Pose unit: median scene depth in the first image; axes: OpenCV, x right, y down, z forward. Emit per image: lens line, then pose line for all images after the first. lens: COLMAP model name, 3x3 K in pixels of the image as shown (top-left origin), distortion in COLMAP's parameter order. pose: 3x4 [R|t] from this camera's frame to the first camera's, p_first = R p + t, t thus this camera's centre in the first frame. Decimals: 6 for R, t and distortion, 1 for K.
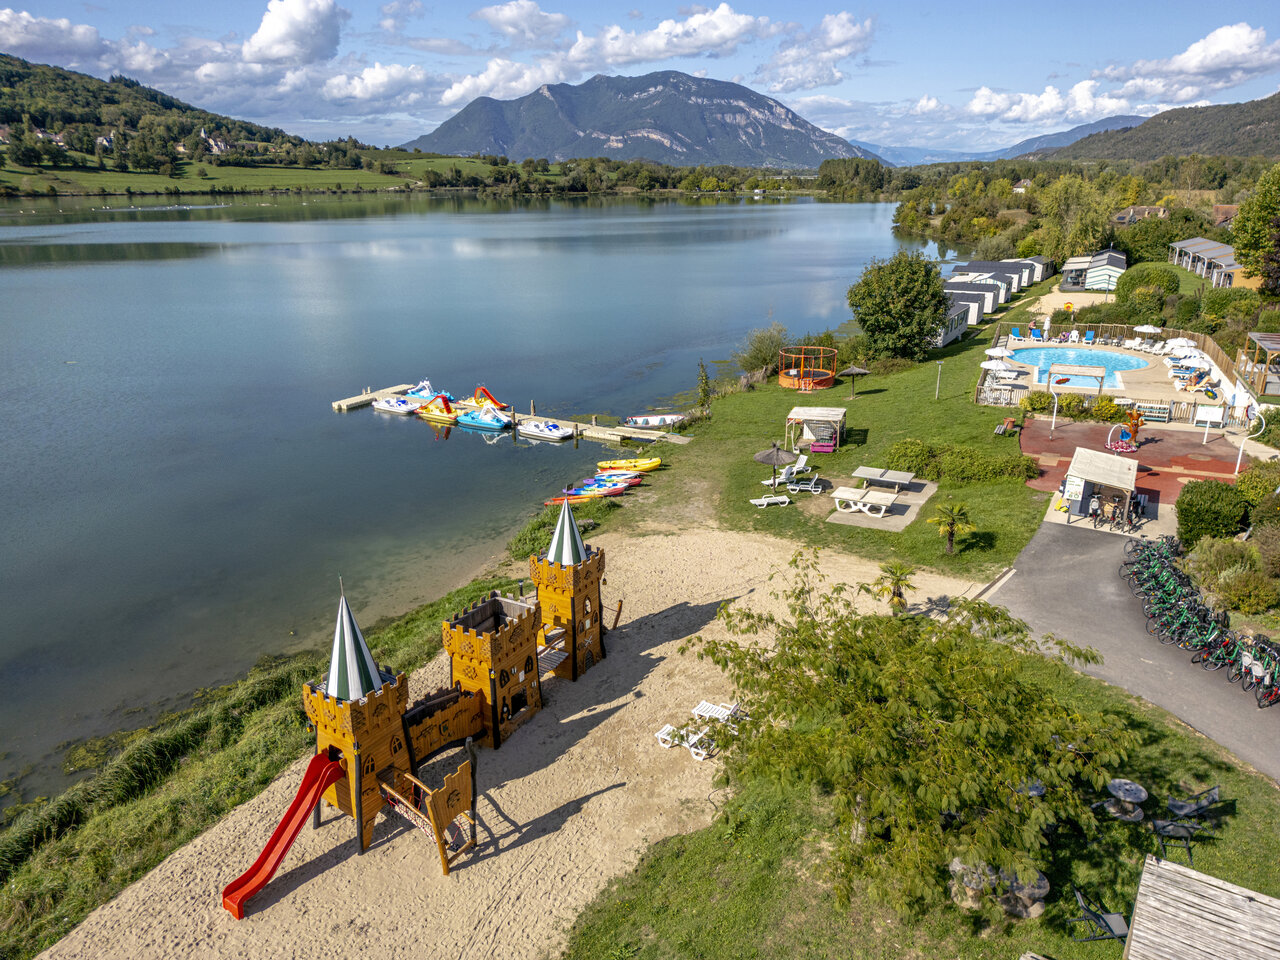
lens RADIAL K [[949.5, 0, 640.0], [0, 949.5, 480.0], [0, 0, 1]] dist [0.063299, -0.048655]
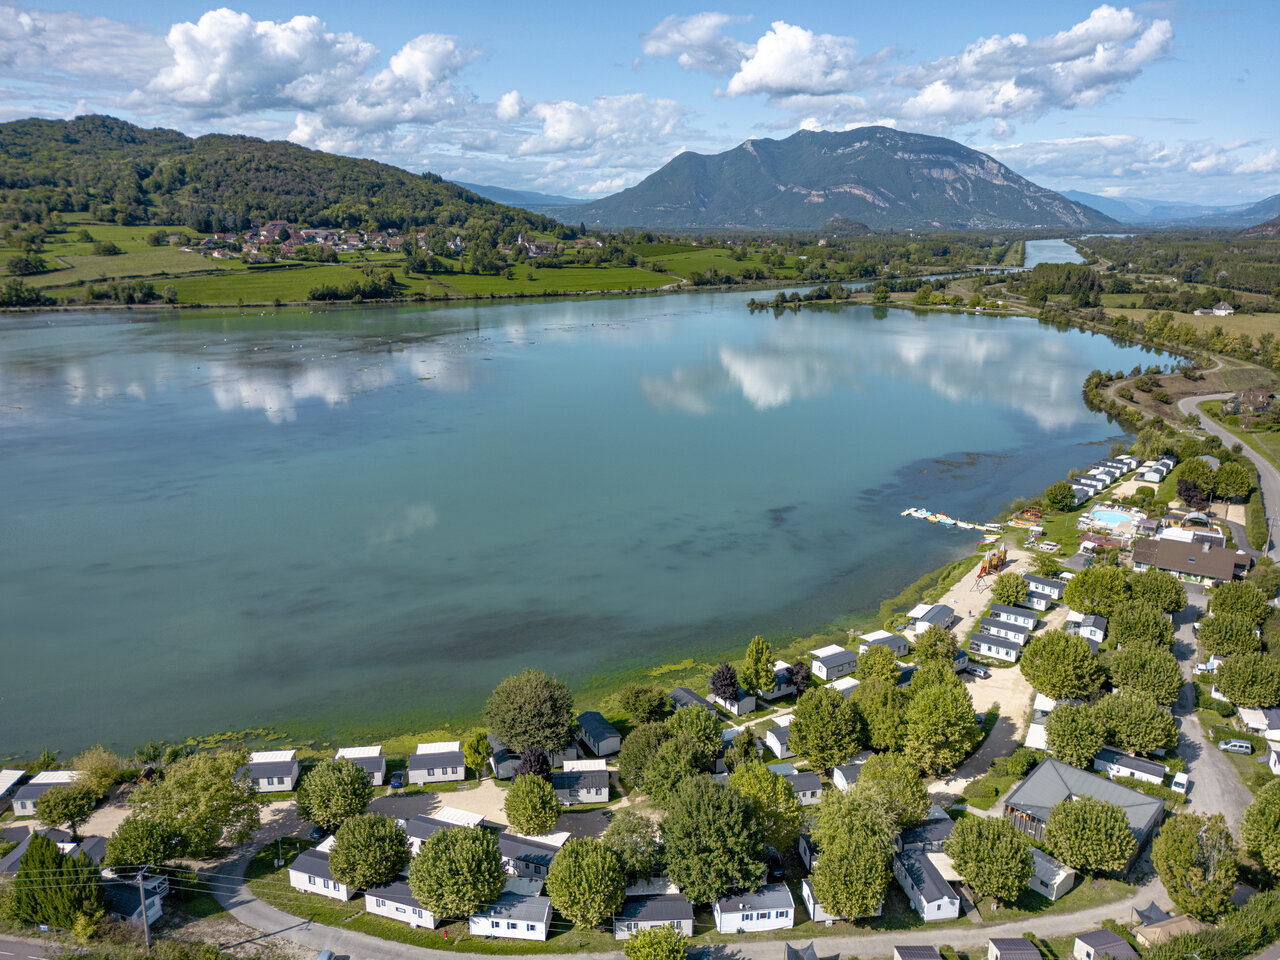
lens RADIAL K [[949.5, 0, 640.0], [0, 949.5, 480.0], [0, 0, 1]] dist [0.063299, -0.048655]
pose [[0.980109, 0.066969, -0.186819, -0.057013], [-0.076496, 0.996087, -0.044254, 0.003245], [0.183124, 0.057664, 0.981397, -0.264998]]
